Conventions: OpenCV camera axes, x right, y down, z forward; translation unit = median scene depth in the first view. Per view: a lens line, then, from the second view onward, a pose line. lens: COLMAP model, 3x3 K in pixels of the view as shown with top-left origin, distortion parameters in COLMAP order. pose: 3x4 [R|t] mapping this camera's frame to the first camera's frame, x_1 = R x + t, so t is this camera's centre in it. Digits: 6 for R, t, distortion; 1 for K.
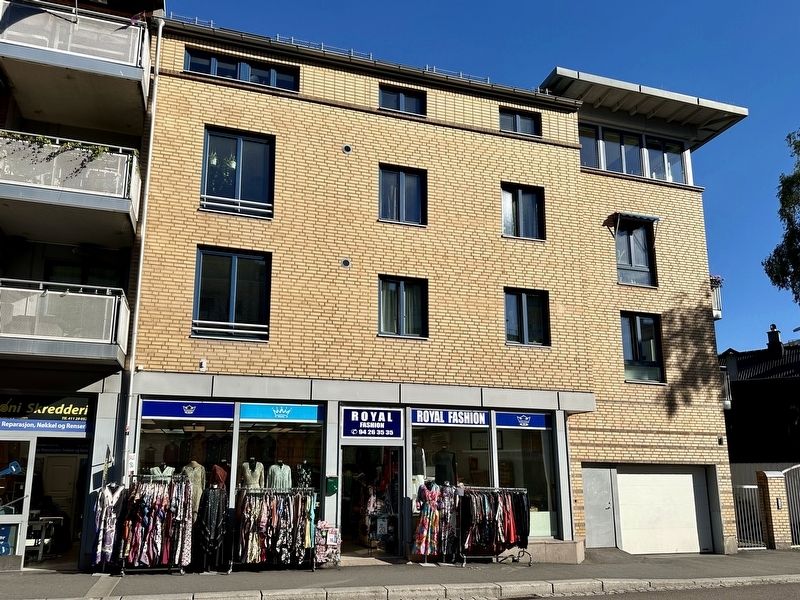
lens RADIAL K [[606.6, 0, 388.5], [0, 606.6, 346.0], [0, 0, 1]] dist [0.168639, -0.314012]
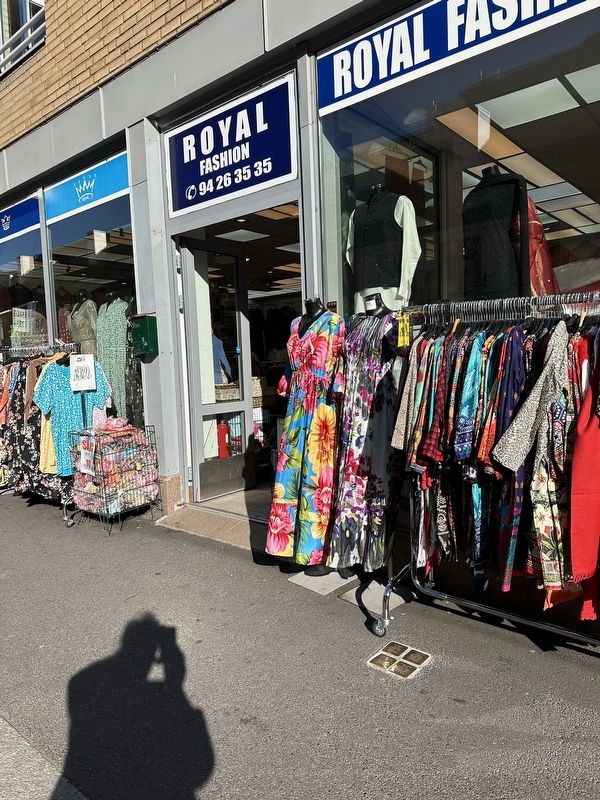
lens RADIAL K [[565.3, 0, 300.0], [0, 565.3, 410.3], [0, 0, 1]] dist [0.001075, -0.011512]
pose [[0.531000, 0.048198, -0.846000, 0.252952], [0.214792, 0.958119, 0.189402, 0.200270], [0.819697, -0.282287, 0.498409, 0.786369]]
